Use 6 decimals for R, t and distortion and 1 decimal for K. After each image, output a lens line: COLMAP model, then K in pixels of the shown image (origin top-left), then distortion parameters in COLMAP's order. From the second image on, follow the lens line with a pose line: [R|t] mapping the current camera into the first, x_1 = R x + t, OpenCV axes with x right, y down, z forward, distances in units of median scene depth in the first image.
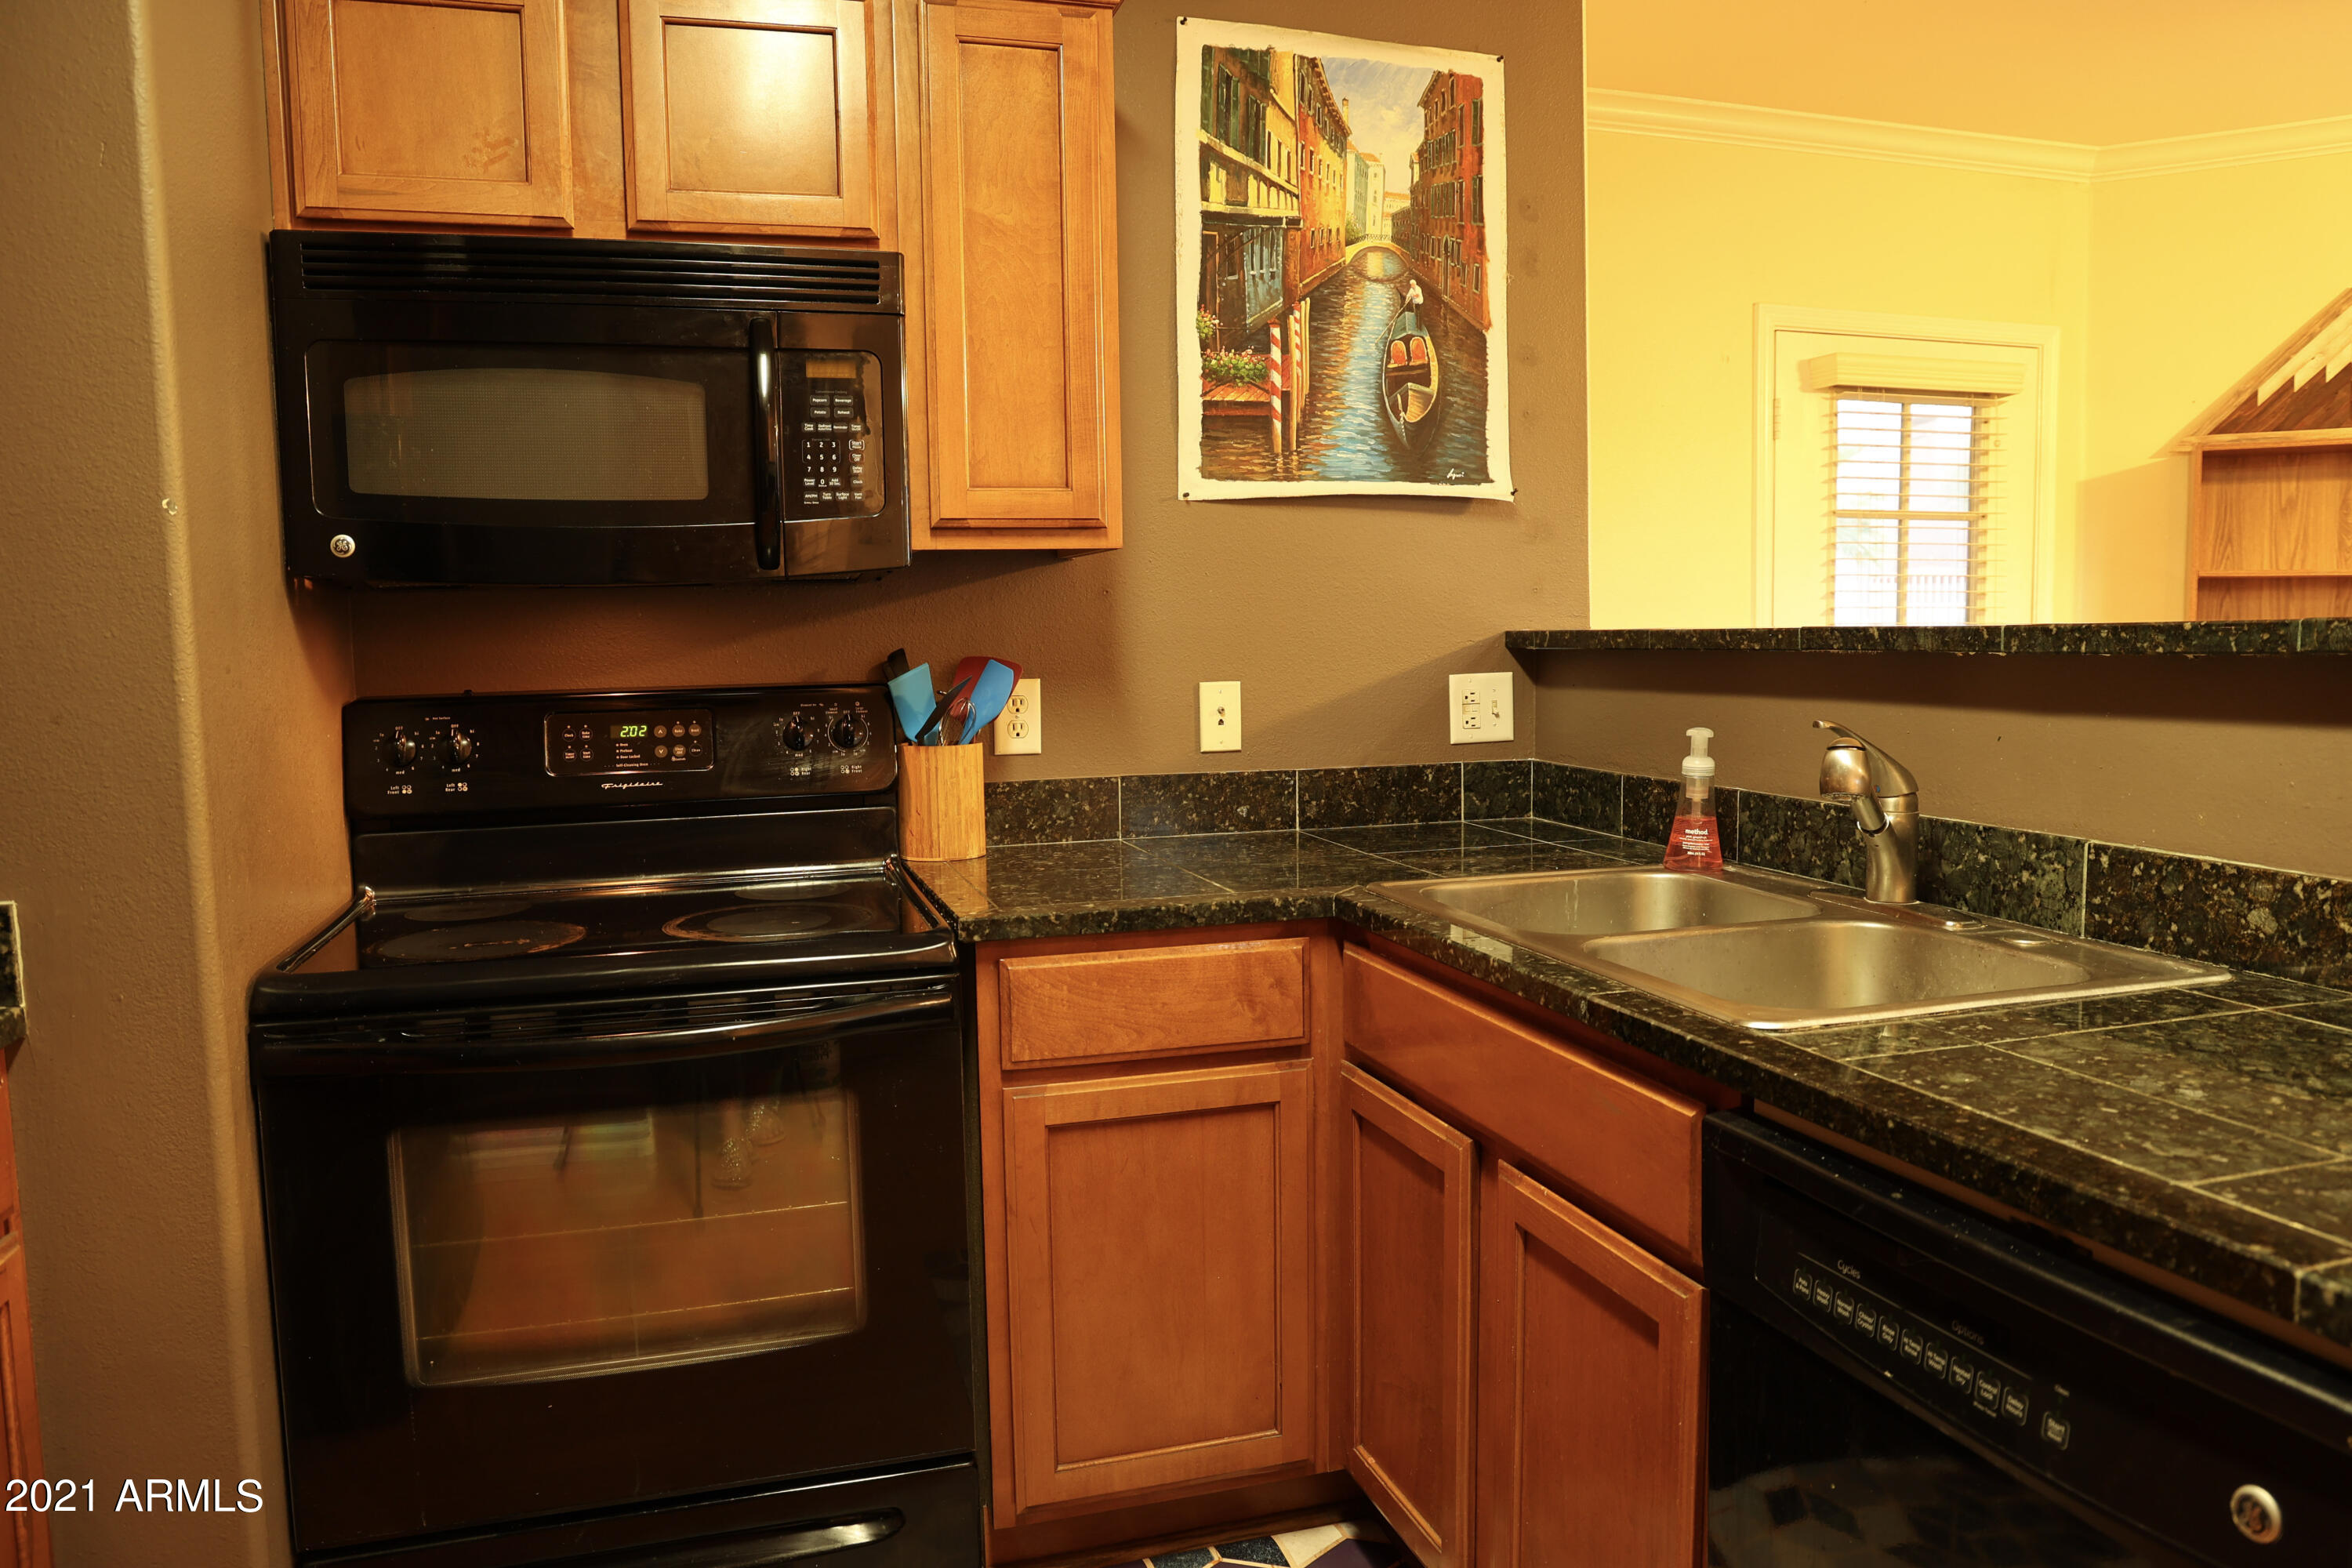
lens RADIAL K [[1640.3, 0, 1164.8], [0, 1640.3, 777.3], [0, 0, 1]] dist [-0.089145, 0.064183]
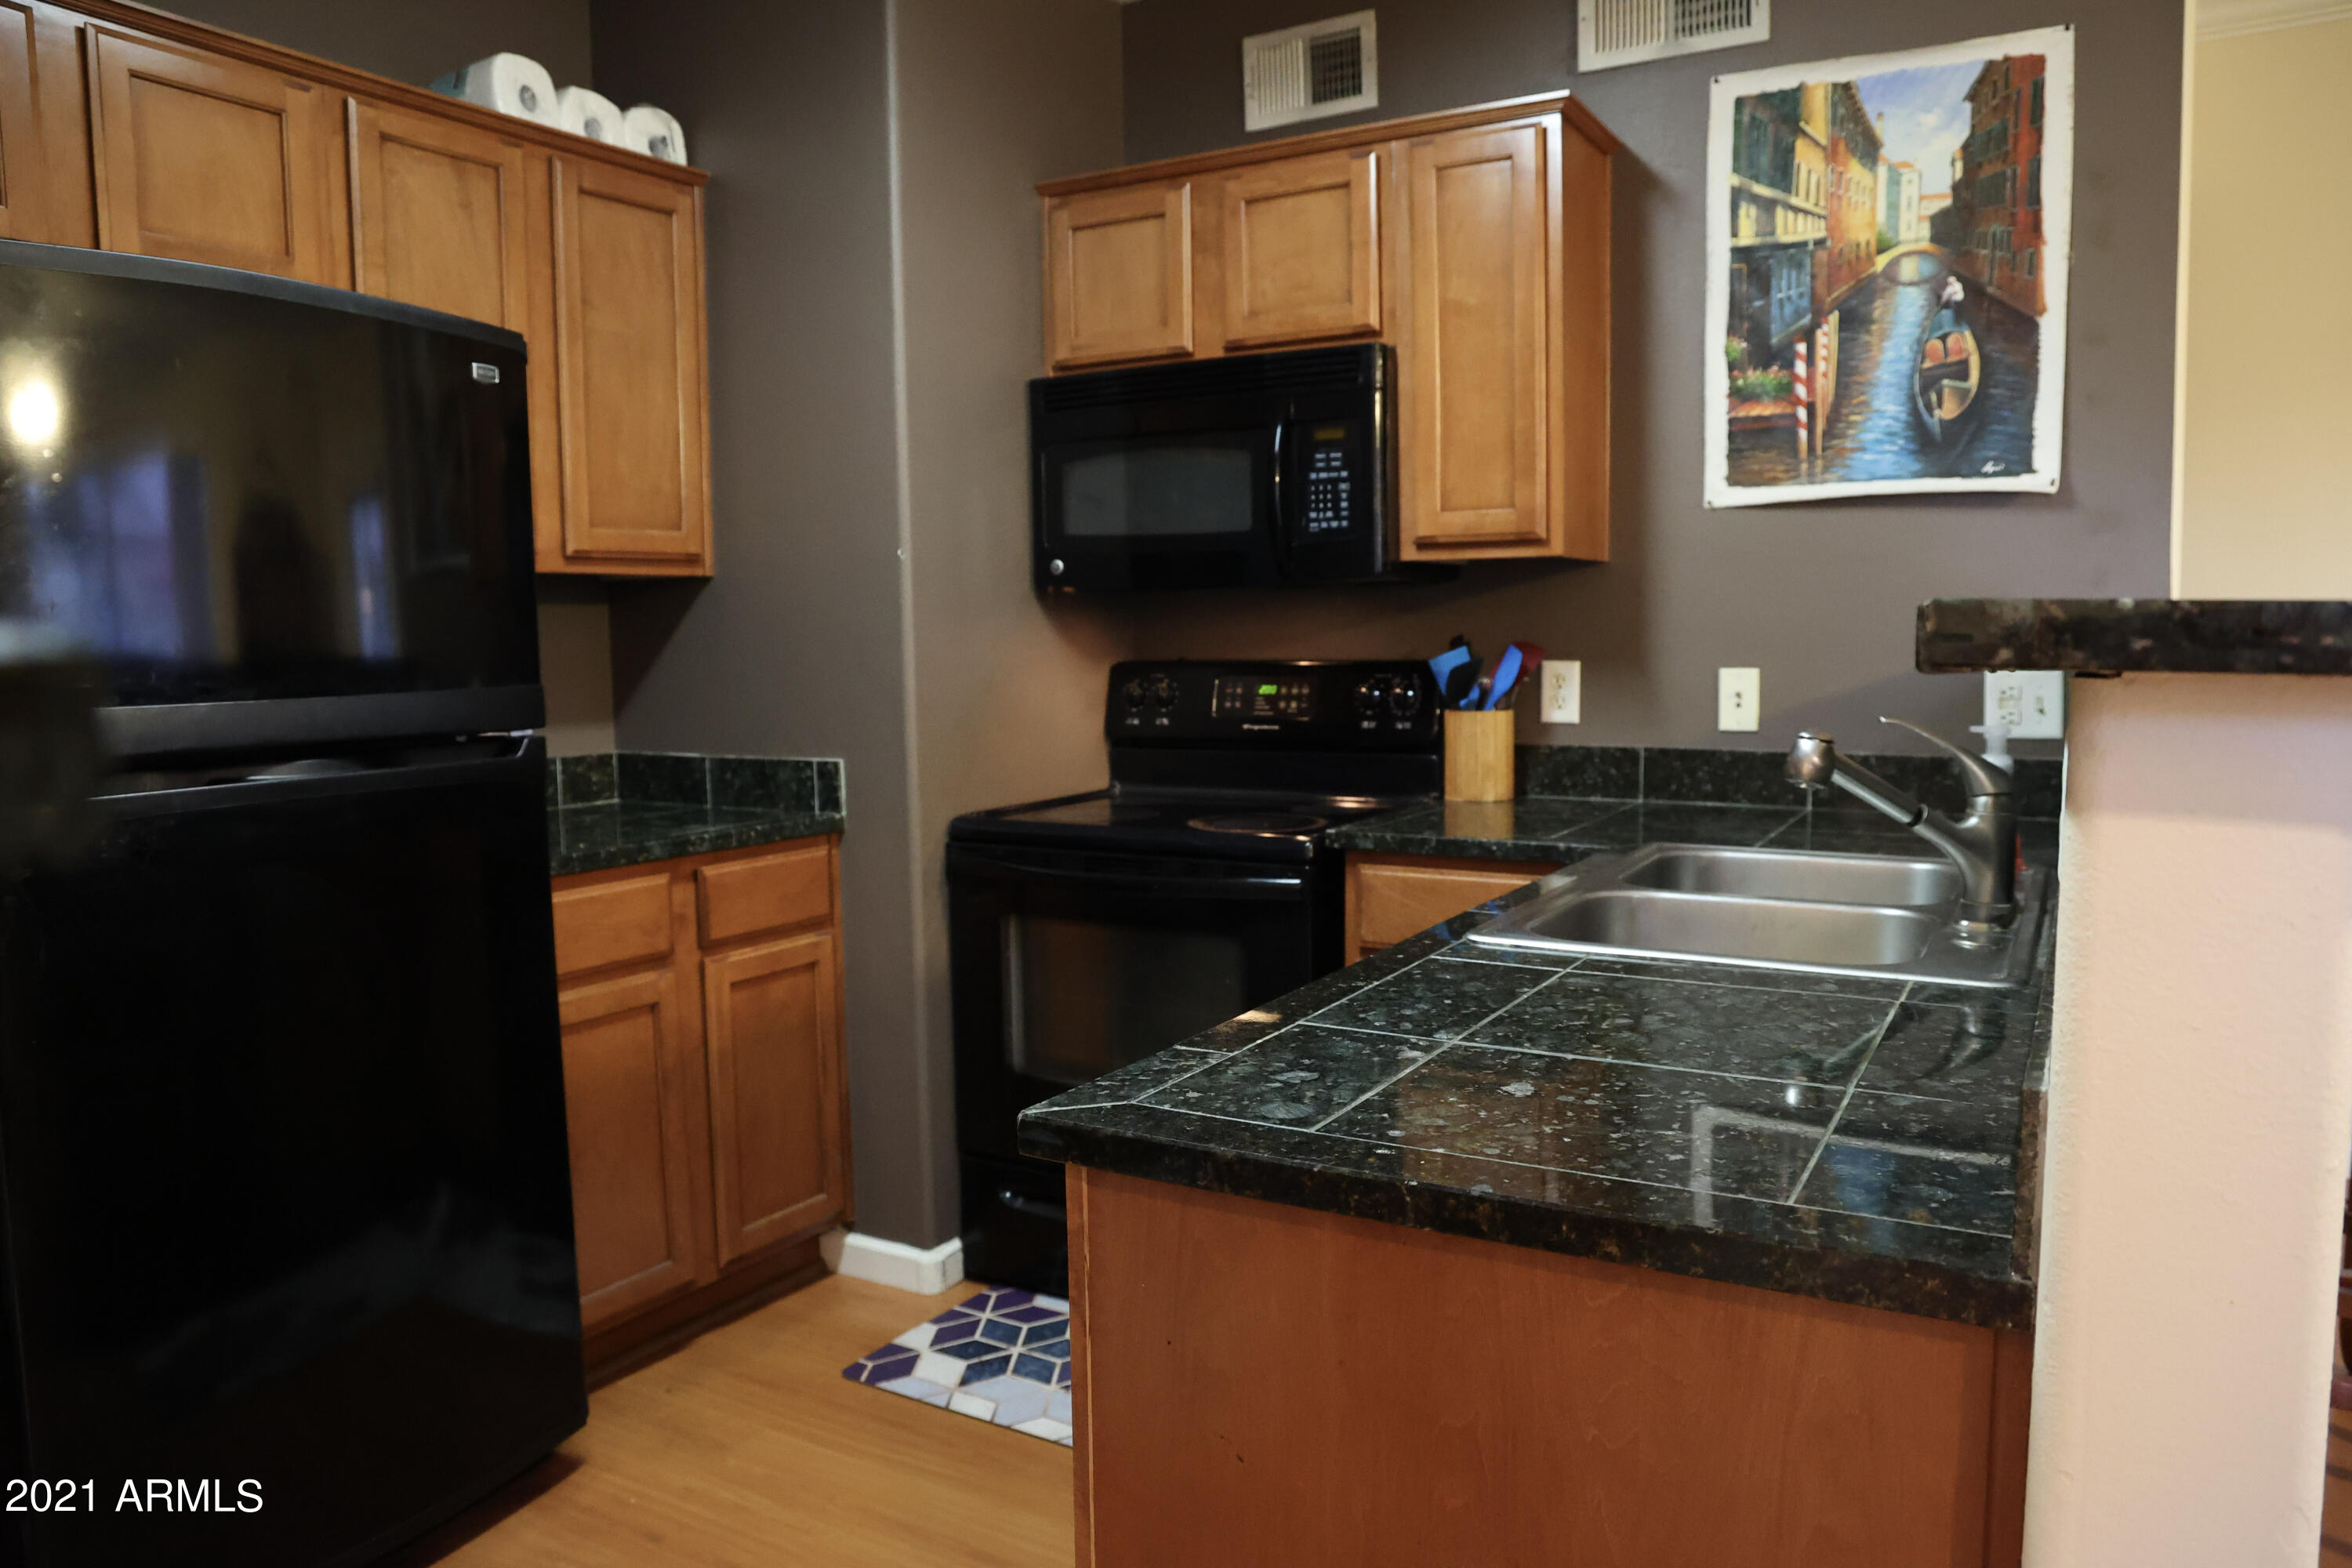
lens RADIAL K [[1640.3, 0, 1179.6], [0, 1640.3, 774.5], [0, 0, 1]] dist [-0.089145, 0.064183]
pose [[0.671249, 0.075482, -0.737378, 0.611764], [-0.064839, 0.996967, 0.043031, -0.009767], [0.738390, 0.018926, 0.674108, -0.022932]]
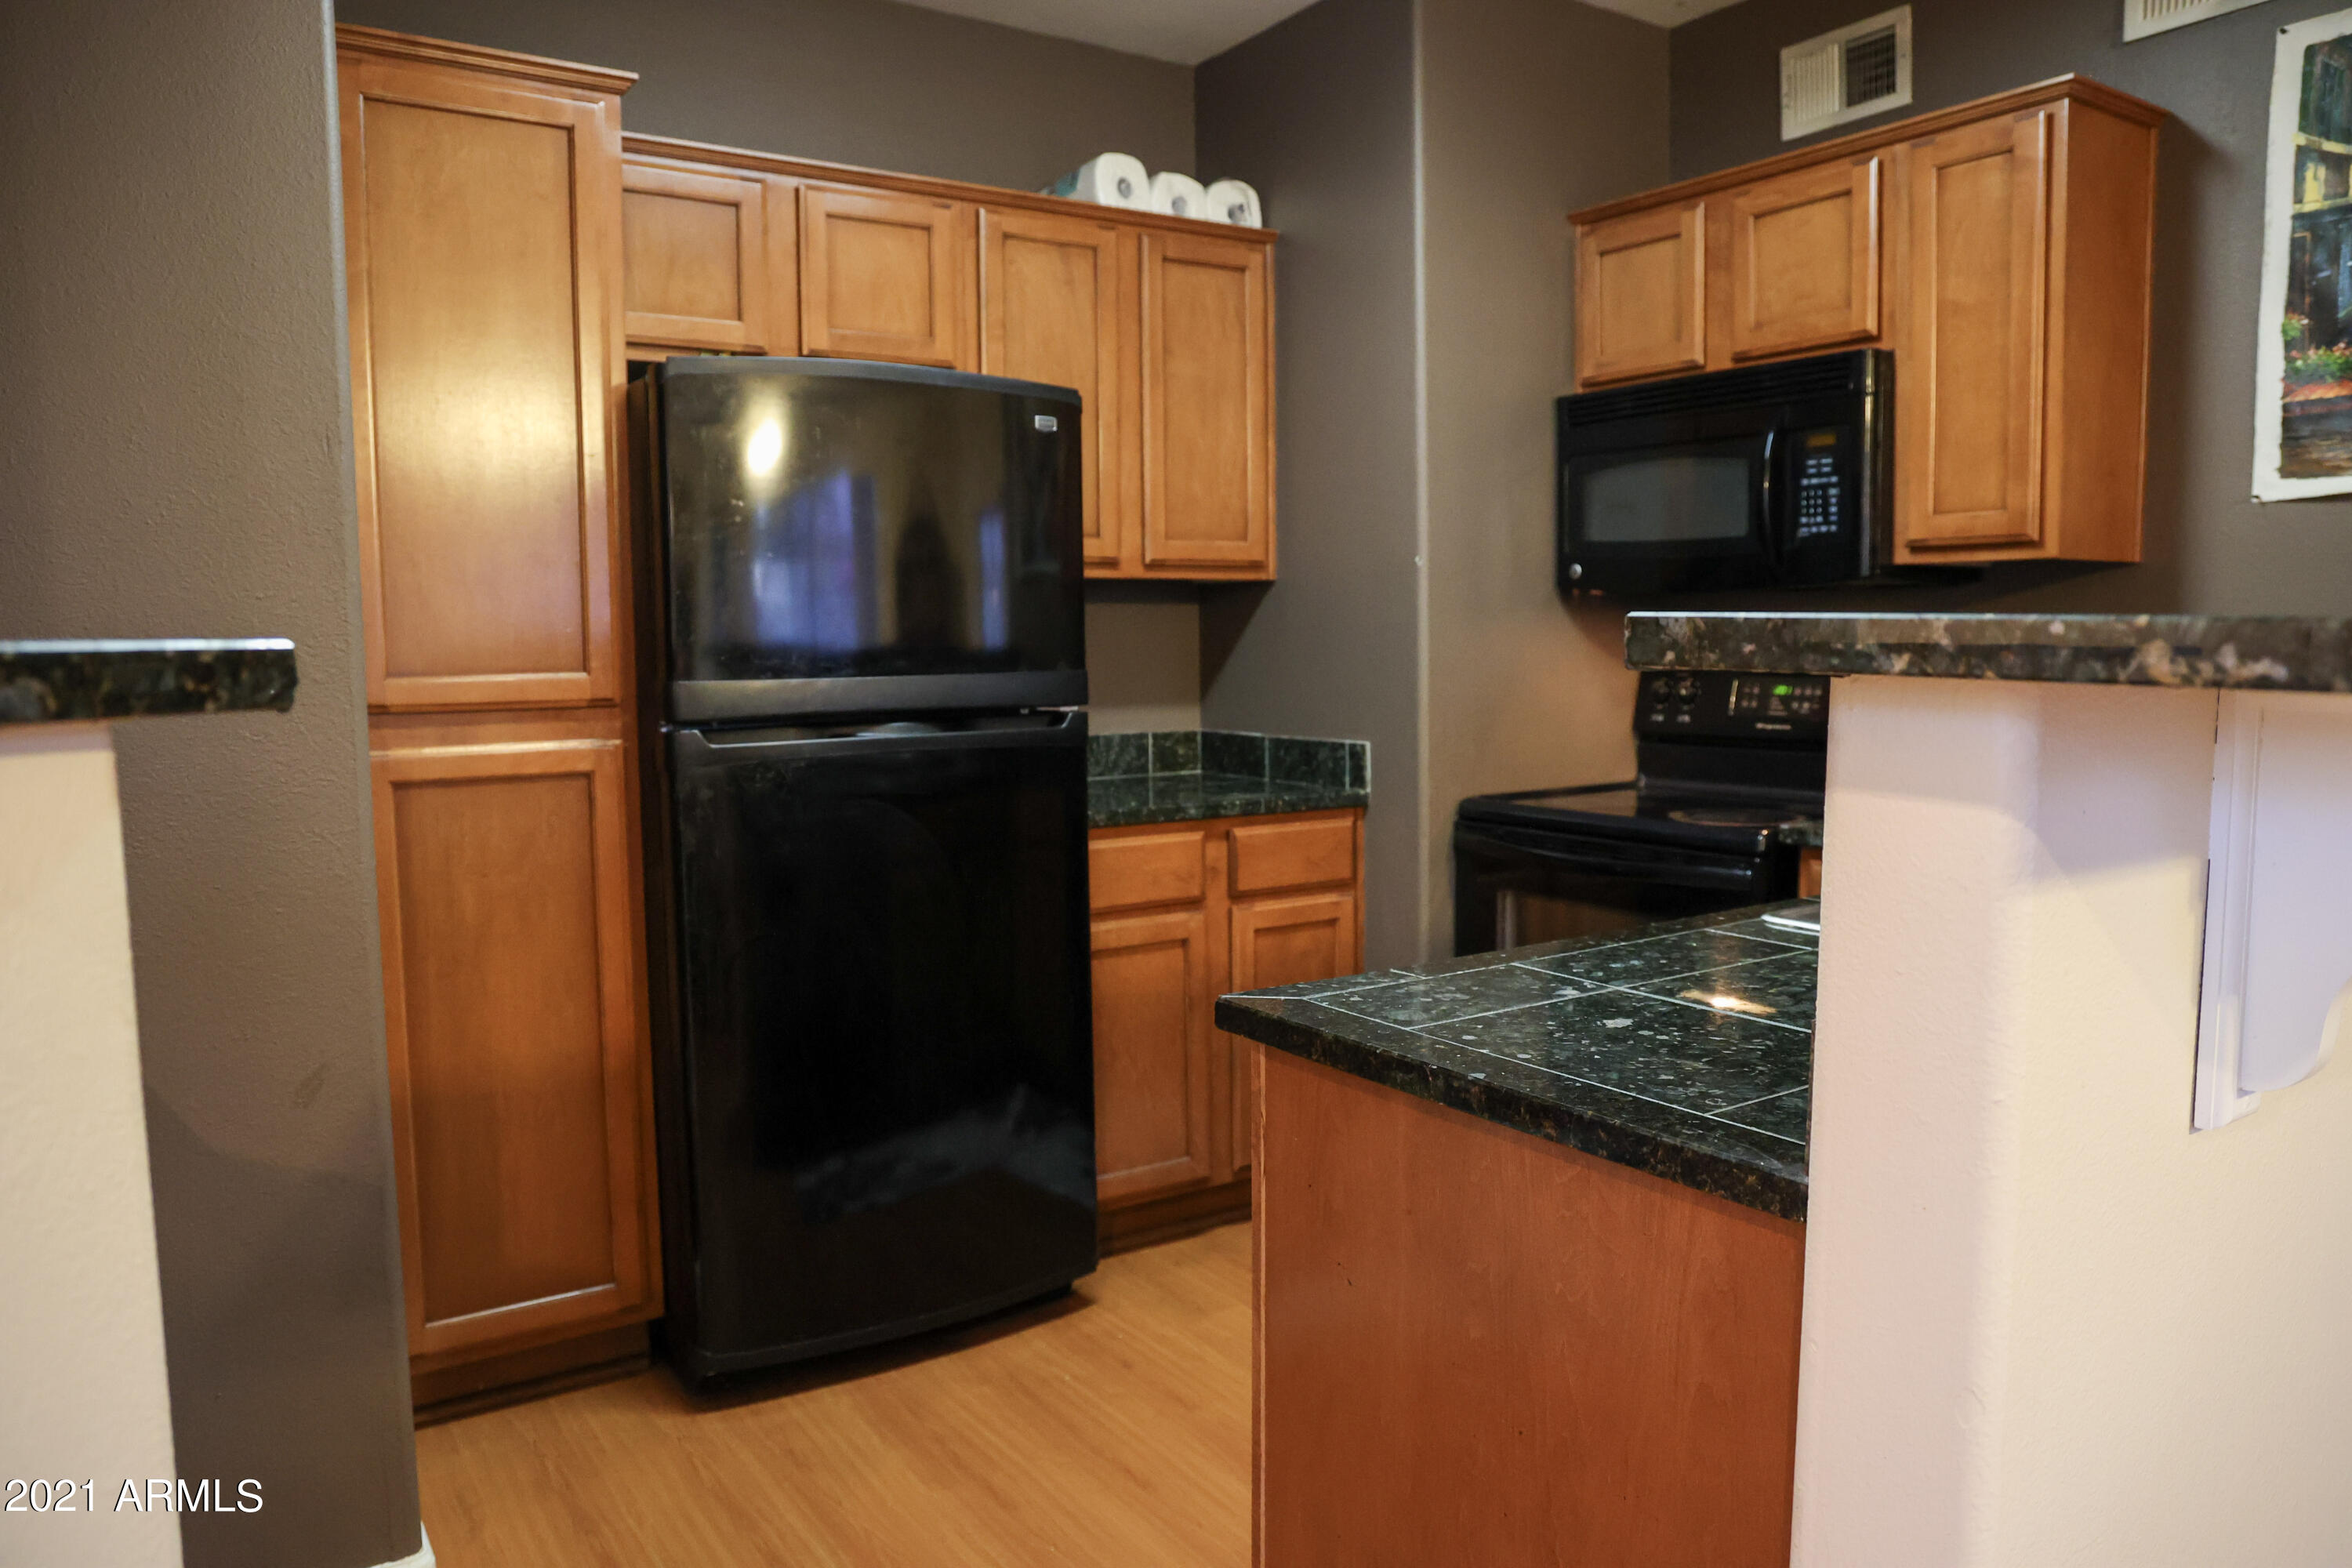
lens RADIAL K [[1640.3, 0, 1161.3], [0, 1640.3, 774.7], [0, 0, 1]] dist [-0.089145, 0.064183]
pose [[0.272384, 0.099154, -0.957066, 0.815918], [-0.081778, 0.993463, 0.079650, -0.020712], [0.958707, 0.056571, 0.278712, 0.059641]]
